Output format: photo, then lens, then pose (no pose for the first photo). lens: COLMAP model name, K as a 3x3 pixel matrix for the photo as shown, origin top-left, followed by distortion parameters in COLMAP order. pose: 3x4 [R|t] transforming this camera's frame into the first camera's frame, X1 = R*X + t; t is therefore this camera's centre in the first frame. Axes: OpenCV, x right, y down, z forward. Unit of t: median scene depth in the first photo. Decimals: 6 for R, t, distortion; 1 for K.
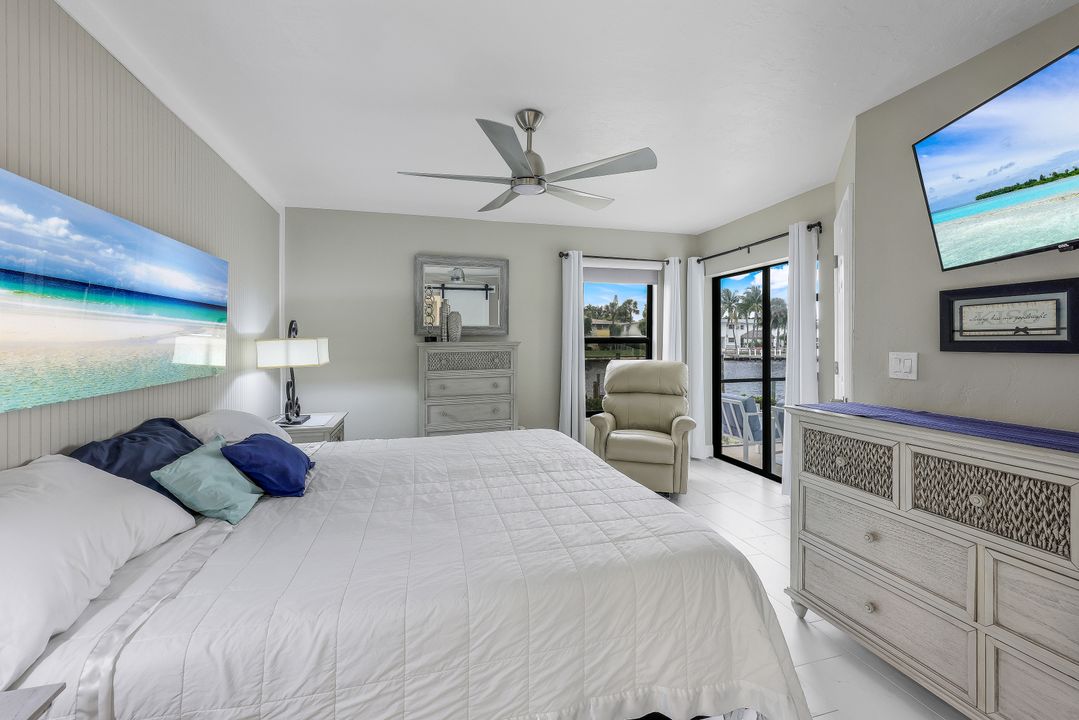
lens RADIAL K [[459.2, 0, 533.1], [0, 459.2, 343.5], [0, 0, 1]] dist [-0.000426, -0.000014]
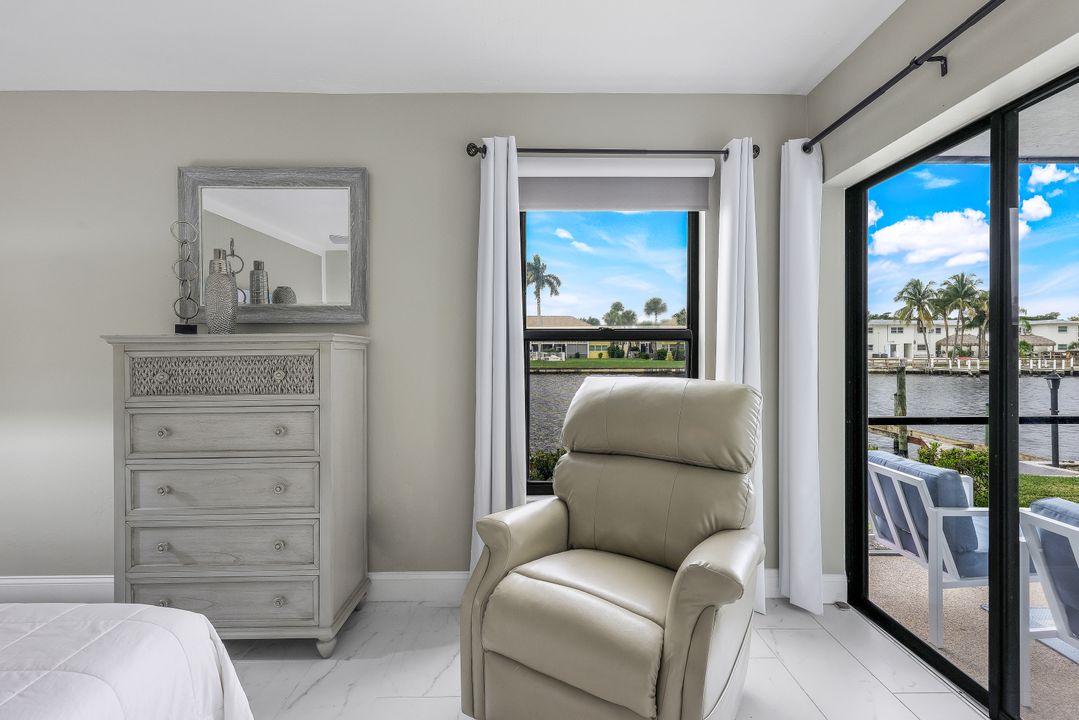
lens RADIAL K [[494.8, 0, 535.9], [0, 494.8, 353.7], [0, 0, 1]] dist [0.002936, 0.000844]
pose [[0.967558, 0.003573, -0.252623, 0.225702], [-0.002571, 0.999987, 0.004296, 0.010405], [0.252635, -0.003507, 0.967555, 0.473463]]
